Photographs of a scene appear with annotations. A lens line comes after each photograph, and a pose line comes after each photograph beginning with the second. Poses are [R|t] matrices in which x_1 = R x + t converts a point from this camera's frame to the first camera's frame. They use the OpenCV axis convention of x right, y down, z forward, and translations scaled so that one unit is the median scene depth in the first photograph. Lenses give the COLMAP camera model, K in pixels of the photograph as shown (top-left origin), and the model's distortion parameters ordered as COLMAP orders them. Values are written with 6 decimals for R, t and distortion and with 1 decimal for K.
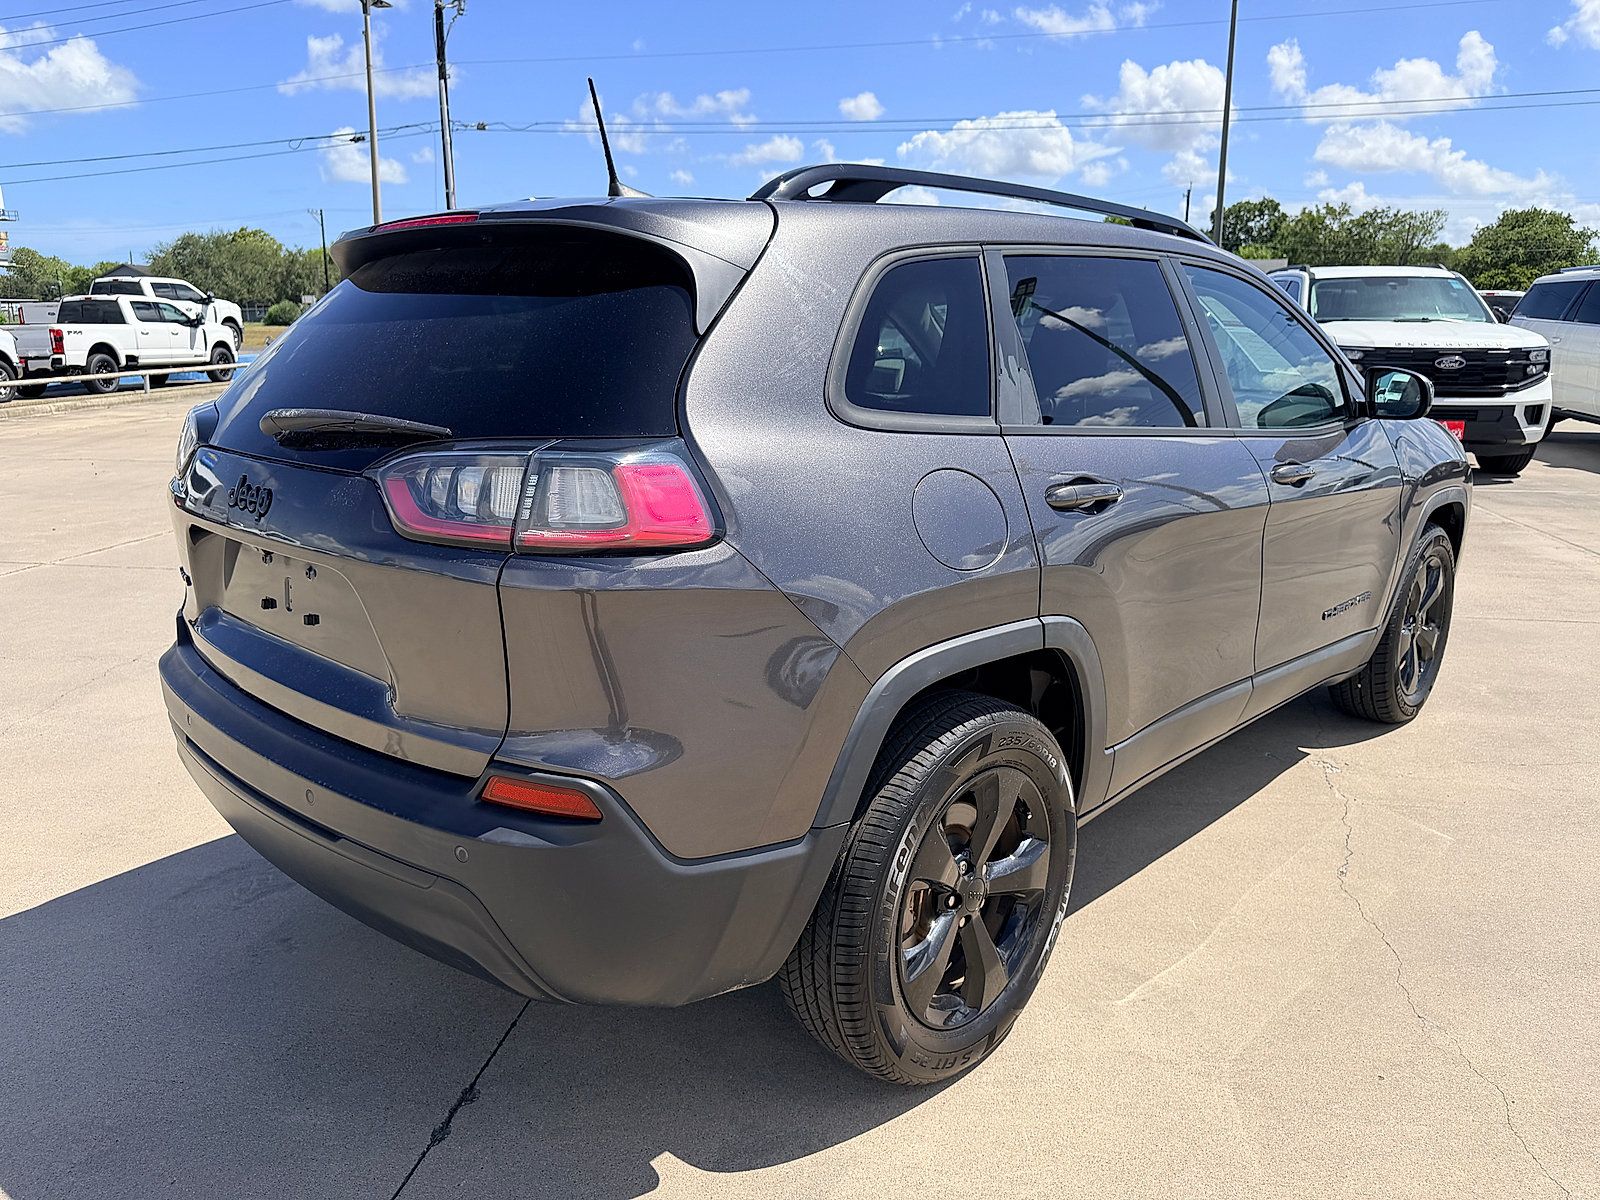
lens RADIAL K [[1168.4, 0, 792.8], [0, 1168.4, 606.7], [0, 0, 1]] dist [0.005235, -0.002377]
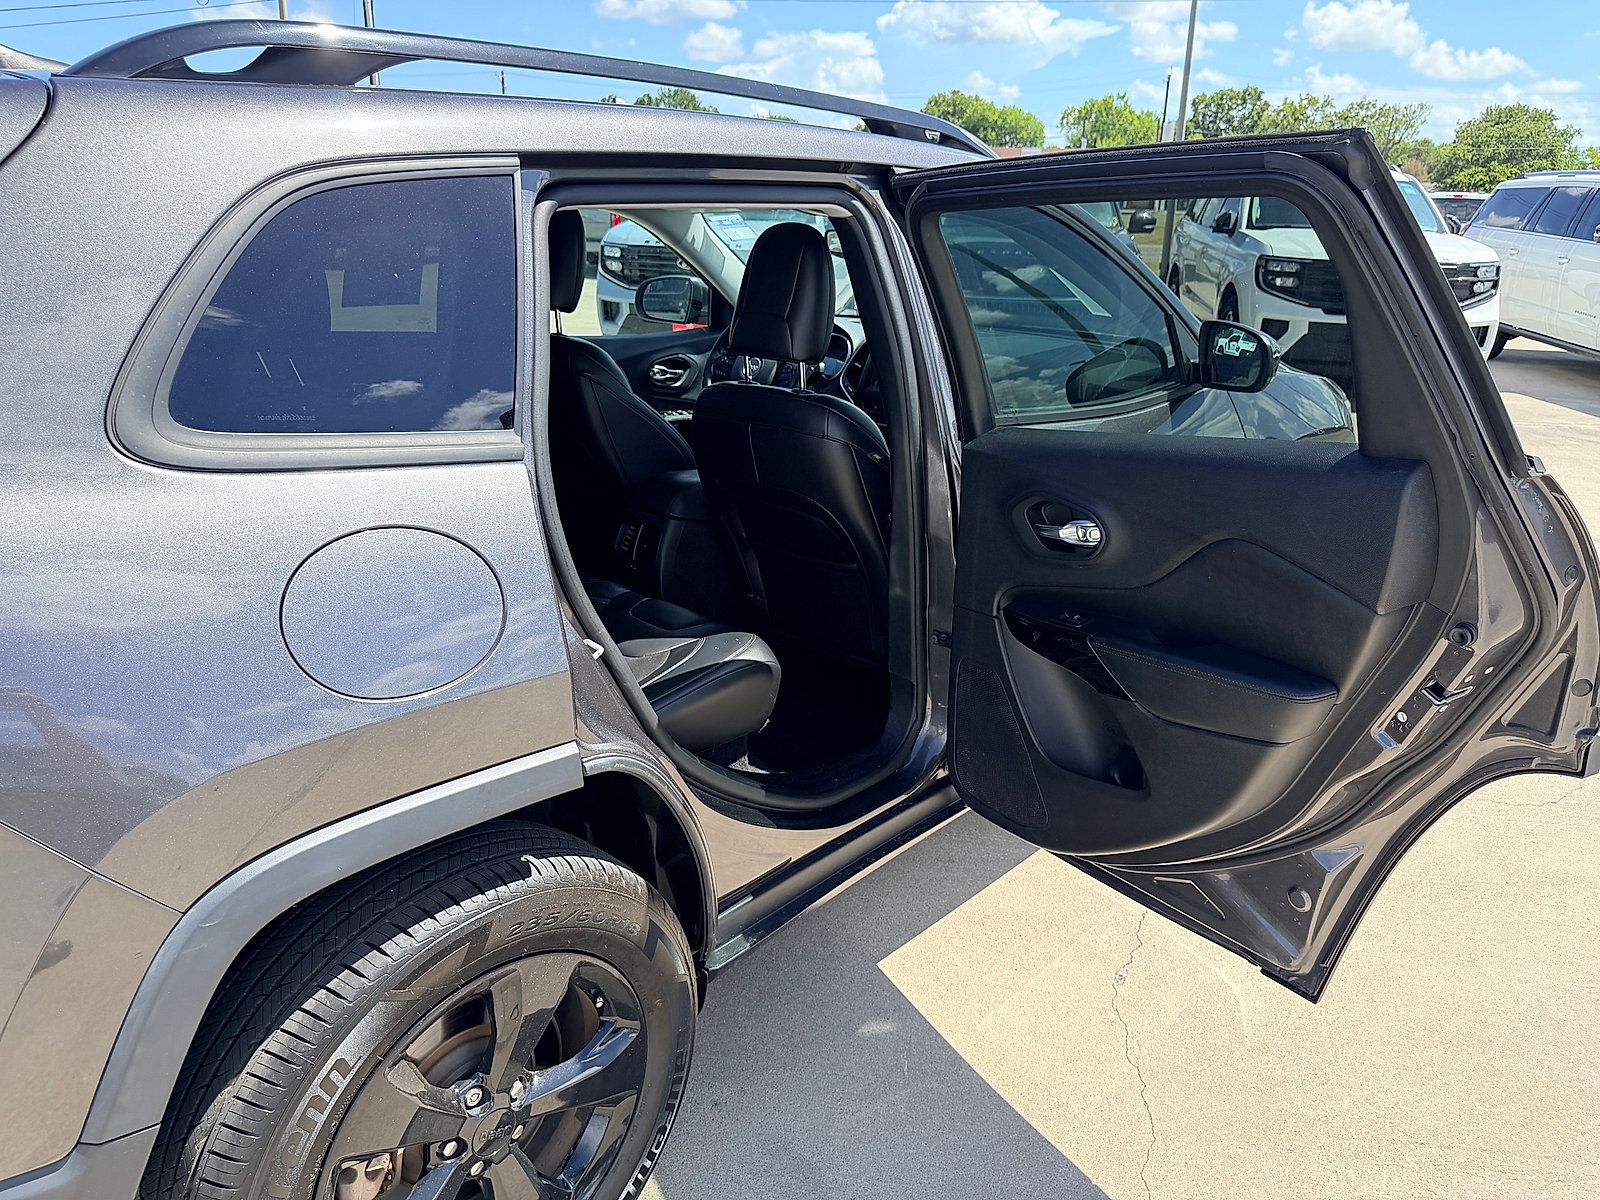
lens RADIAL K [[1168.8, 0, 800.0], [0, 1168.8, 600.0], [0, 0, 1]] dist [0.002668, 0.004450]
pose [[0.999341, 0.013874, 0.033550, 0.181091], [-0.016753, 0.996057, 0.087115, -0.075499], [-0.032209, -0.087619, 0.995633, 0.199615]]
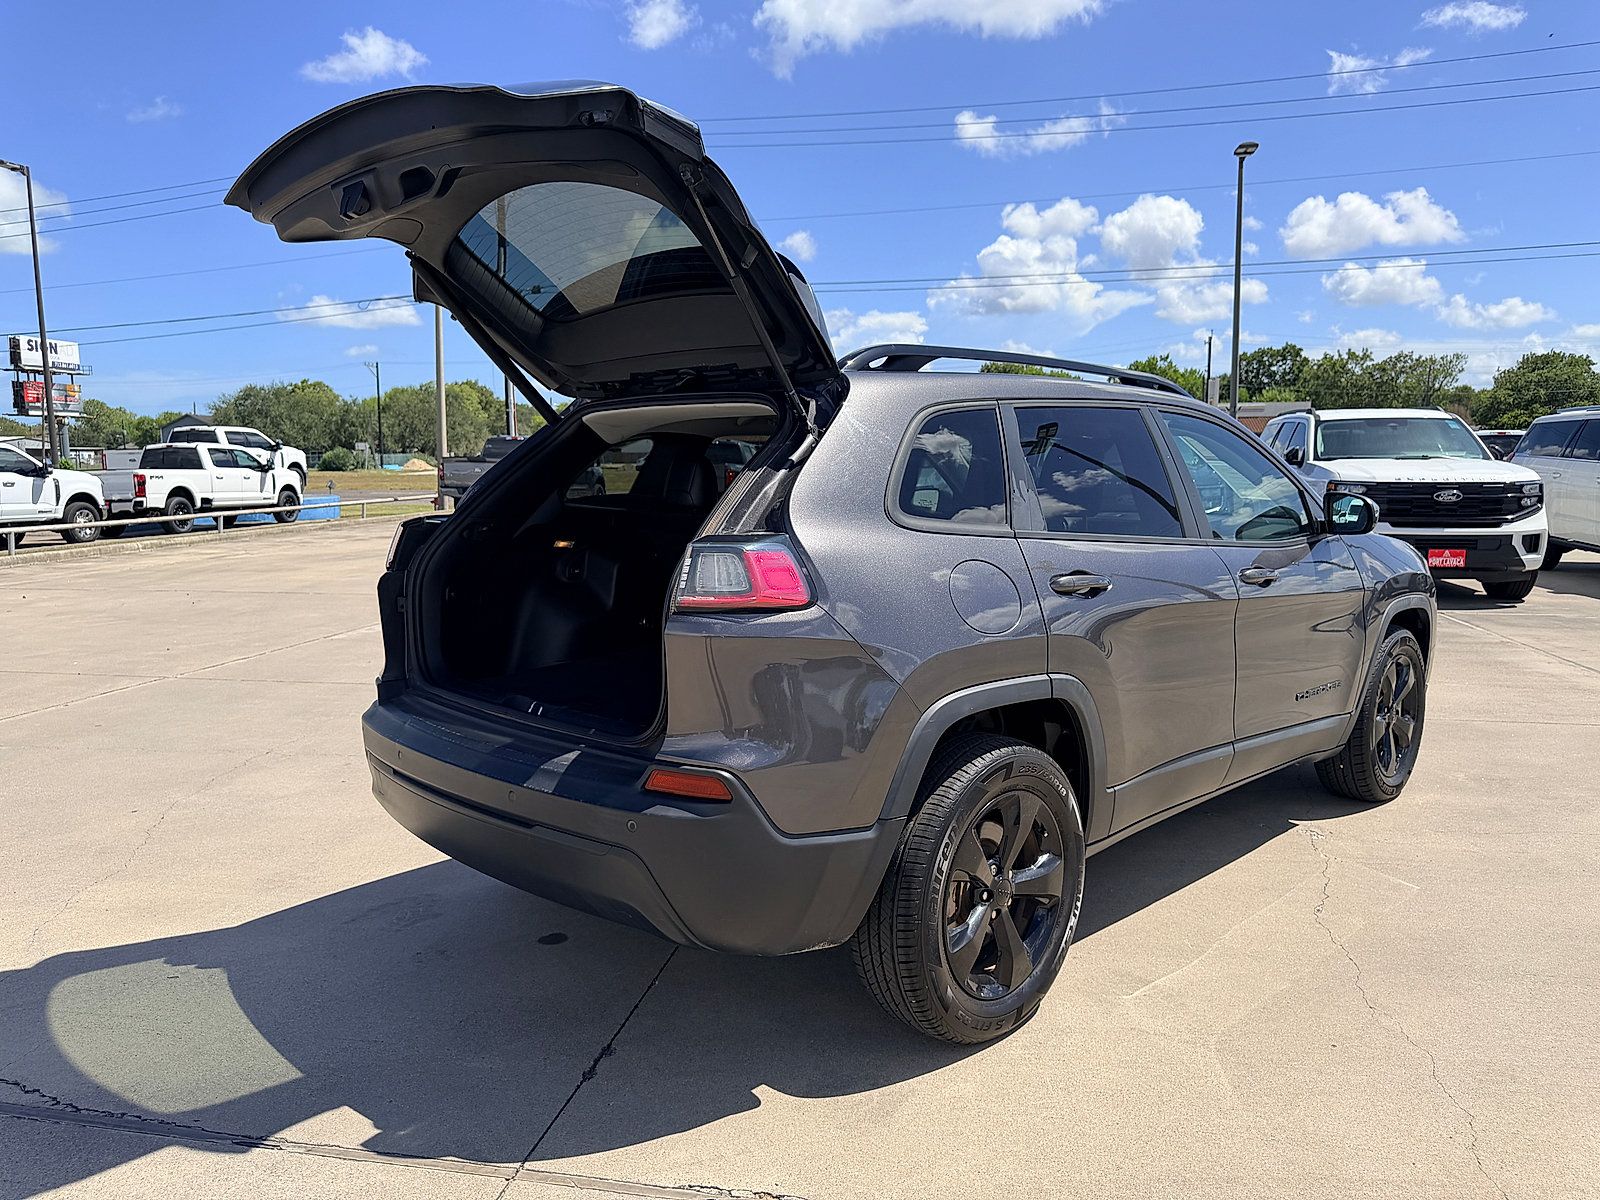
lens RADIAL K [[1168.8, 0, 800.0], [0, 1168.8, 600.0], [0, 0, 1]] dist [0.002668, 0.004450]
pose [[0.999717, -0.003033, -0.023587, -0.020415], [0.000102, 0.992372, -0.123280, 0.049557], [0.023781, 0.123243, 0.992092, -0.180315]]
